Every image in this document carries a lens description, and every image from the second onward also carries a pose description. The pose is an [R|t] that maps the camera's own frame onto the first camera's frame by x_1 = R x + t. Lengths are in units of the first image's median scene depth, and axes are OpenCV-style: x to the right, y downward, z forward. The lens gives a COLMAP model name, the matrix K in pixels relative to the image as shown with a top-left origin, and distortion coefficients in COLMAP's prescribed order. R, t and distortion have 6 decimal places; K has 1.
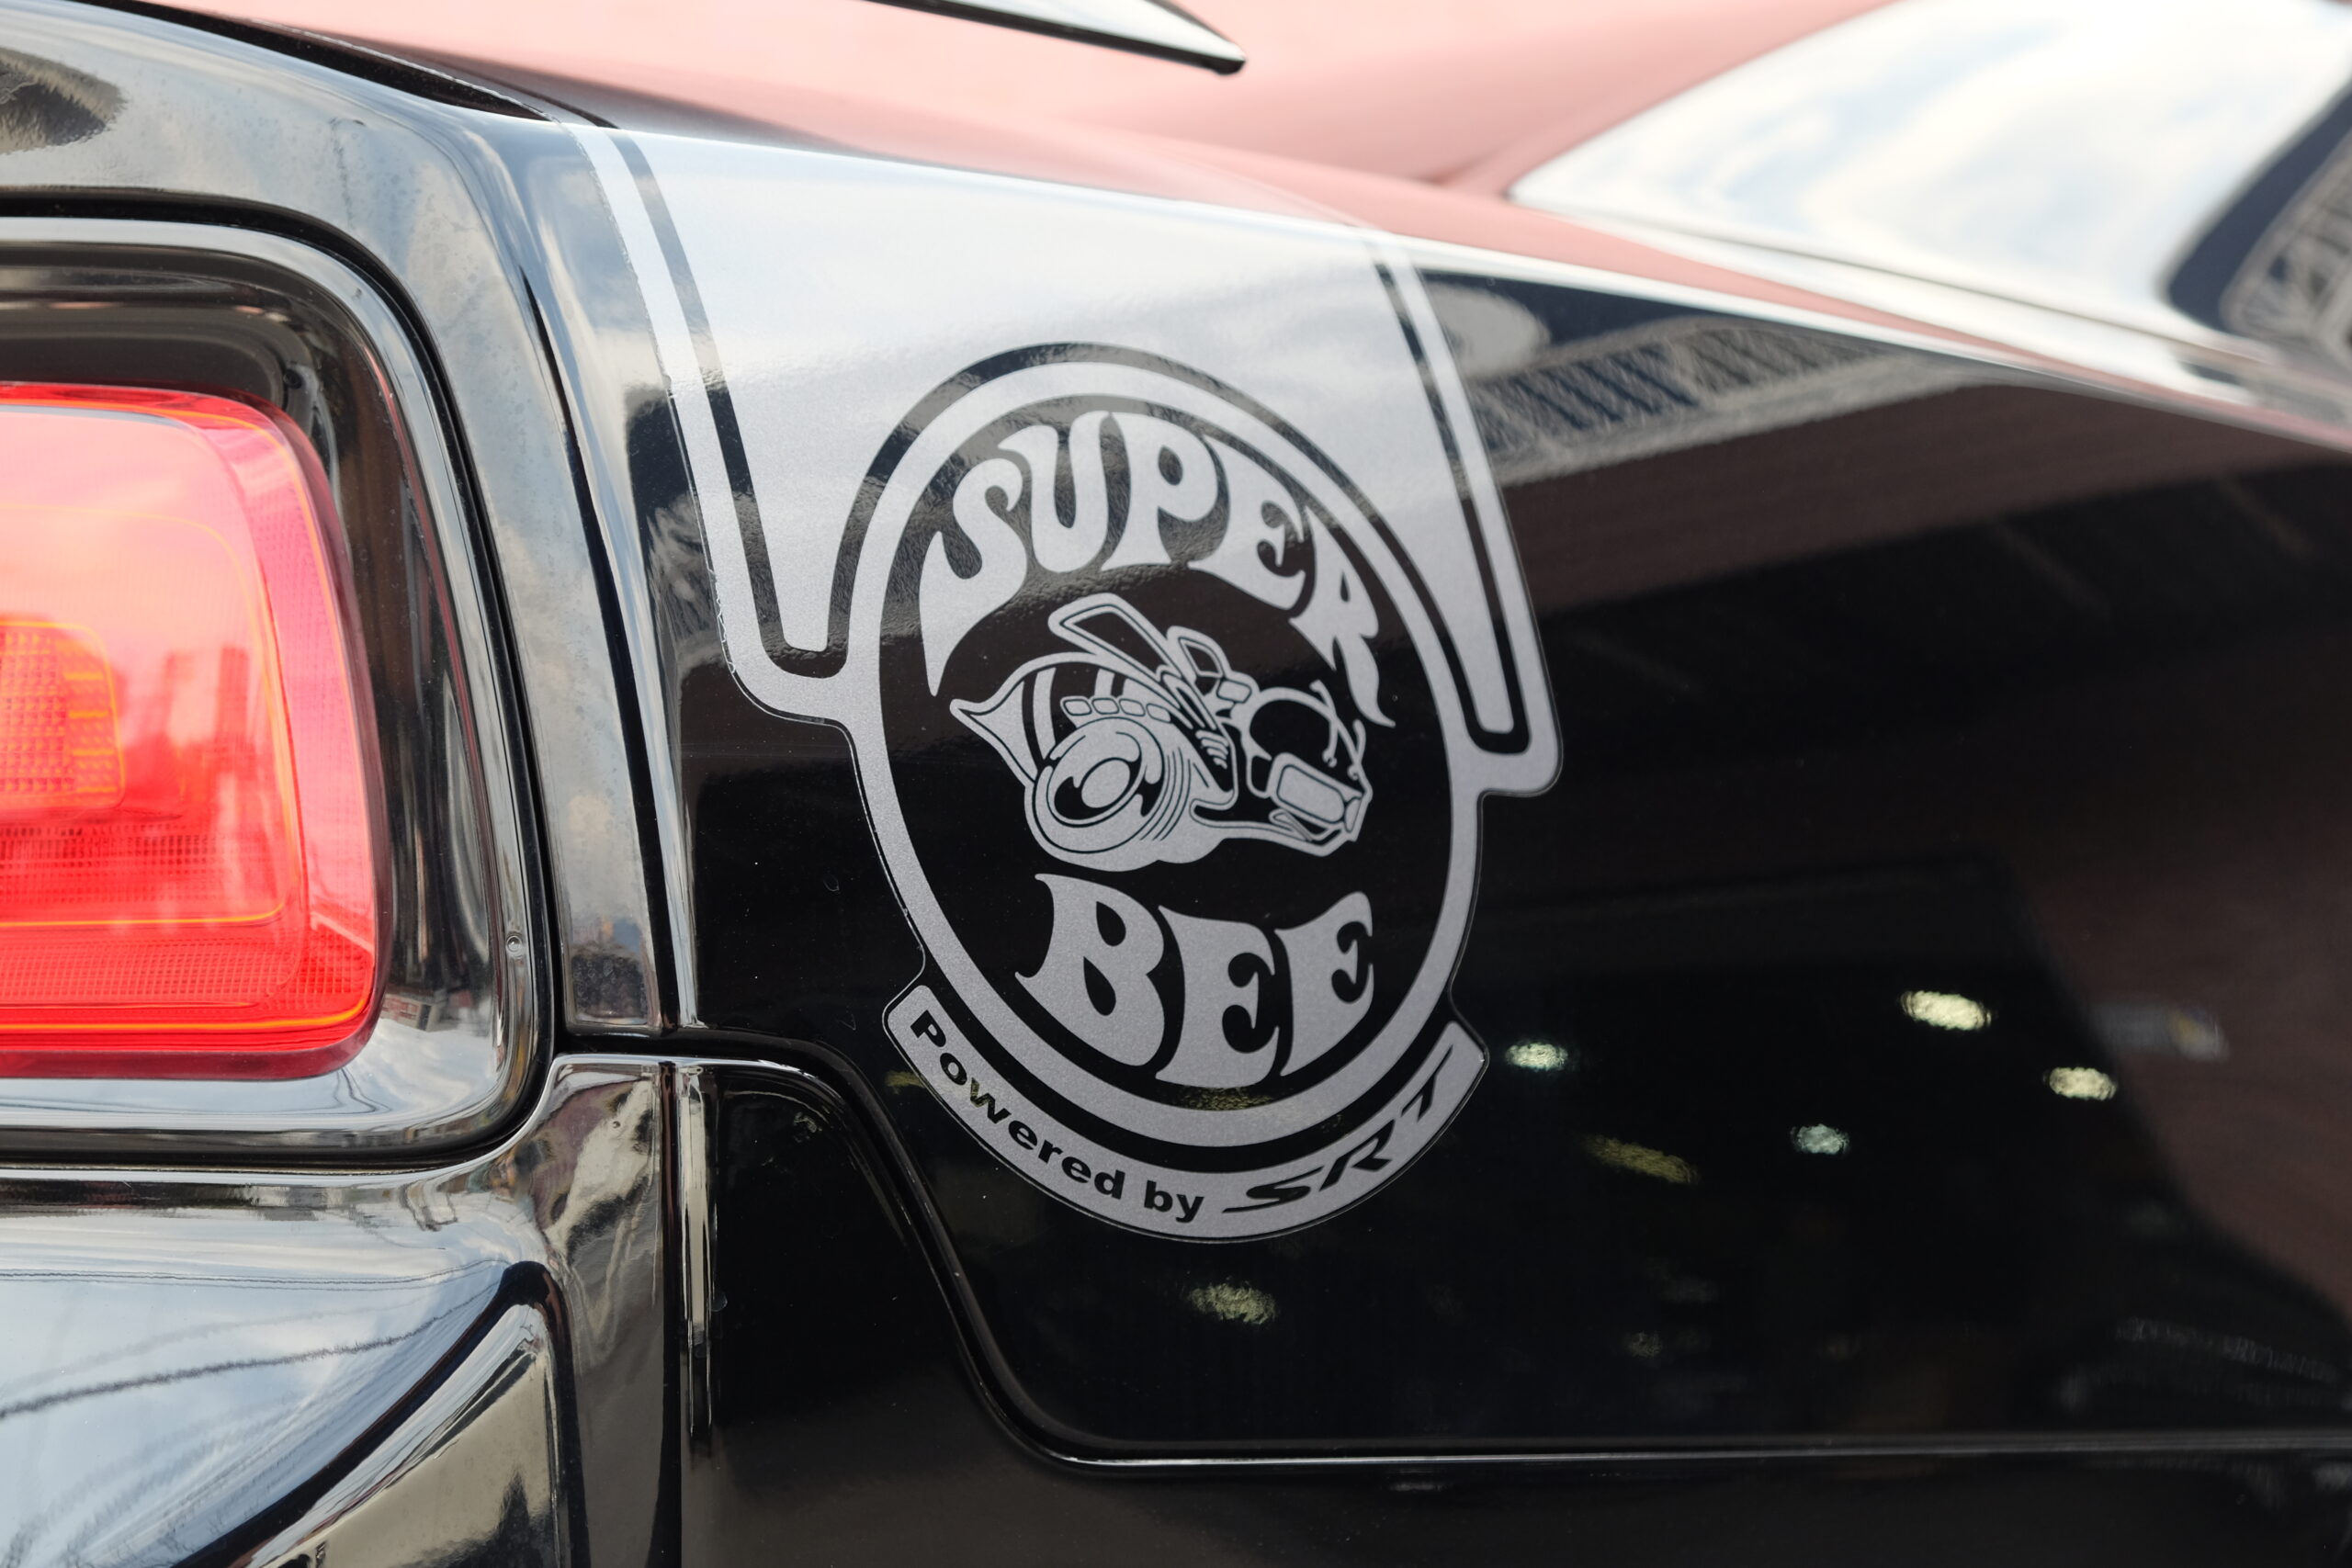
lens RADIAL K [[3998.8, 0, 1175.2], [0, 3998.8, 783.9], [0, 0, 1]] dist [-0.212245, 0.000000]
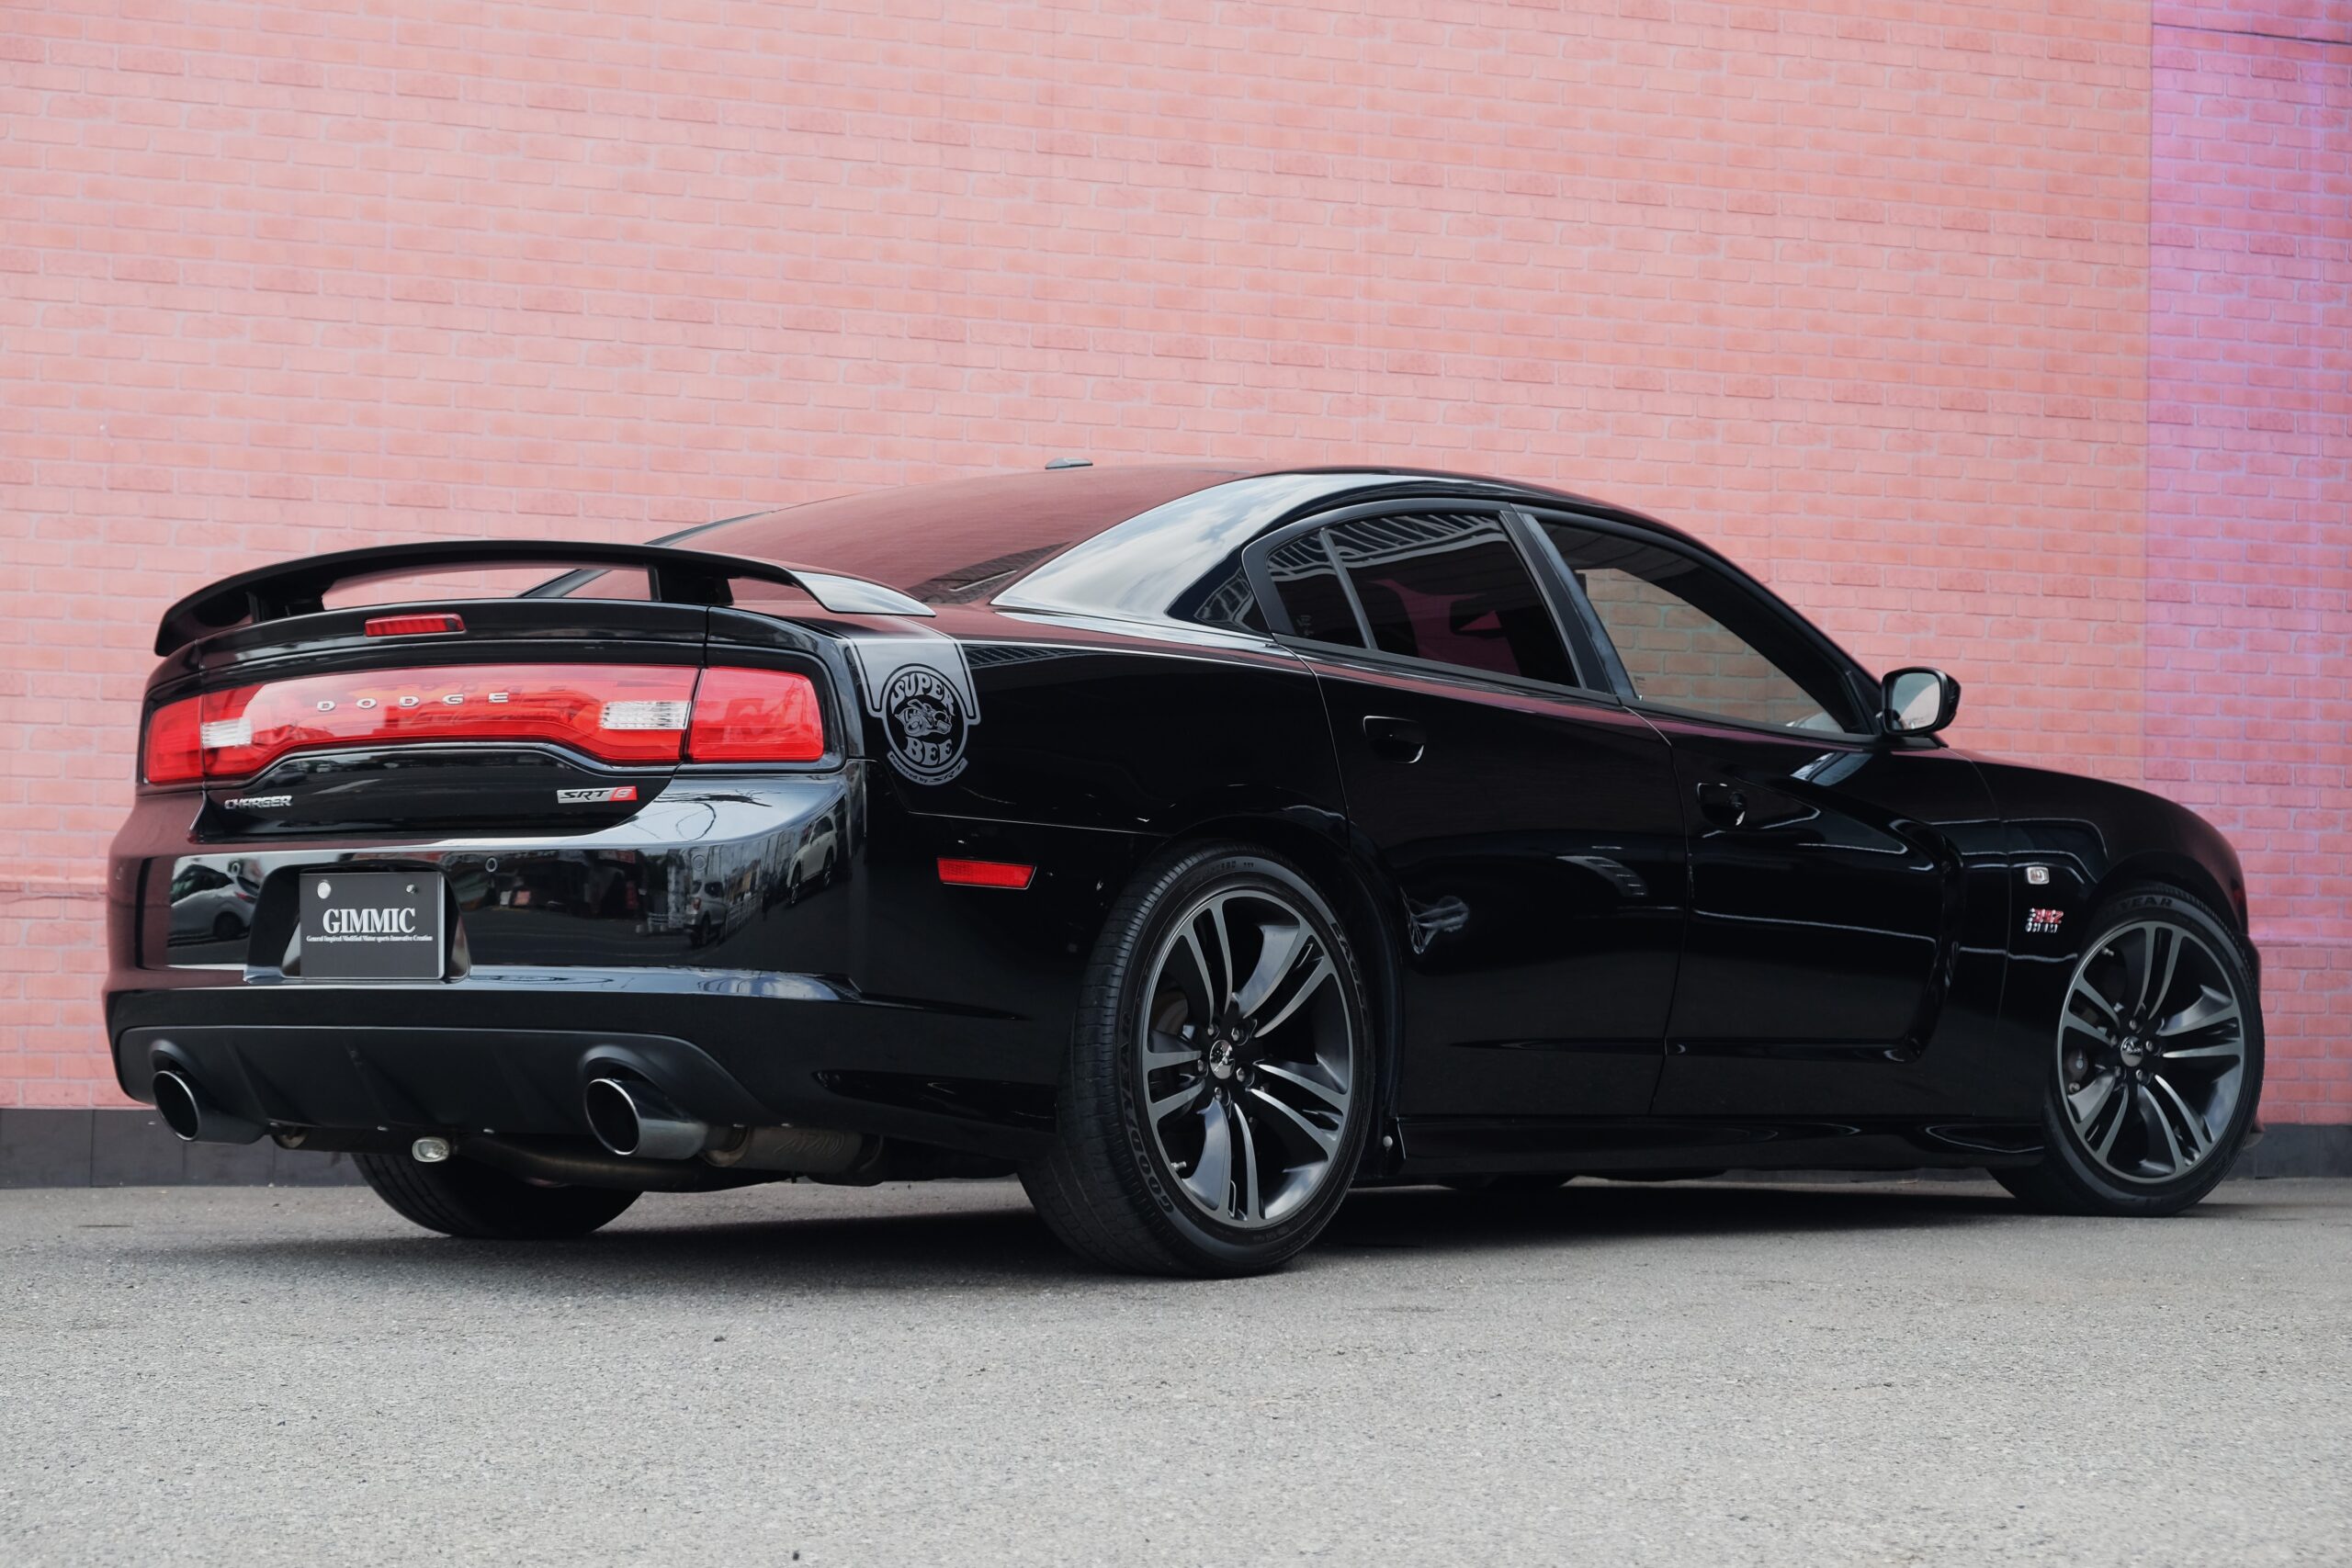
lens RADIAL K [[4905.7, 0, 1176.8], [0, 4905.7, 788.8], [0, 0, 1]] dist [0.295976, 0.000000]
pose [[0.998697, 0.006980, 0.050561, 0.008102], [-0.009351, 0.998859, 0.046824, -0.315152], [-0.050176, -0.047236, 0.997623, -8.205401]]
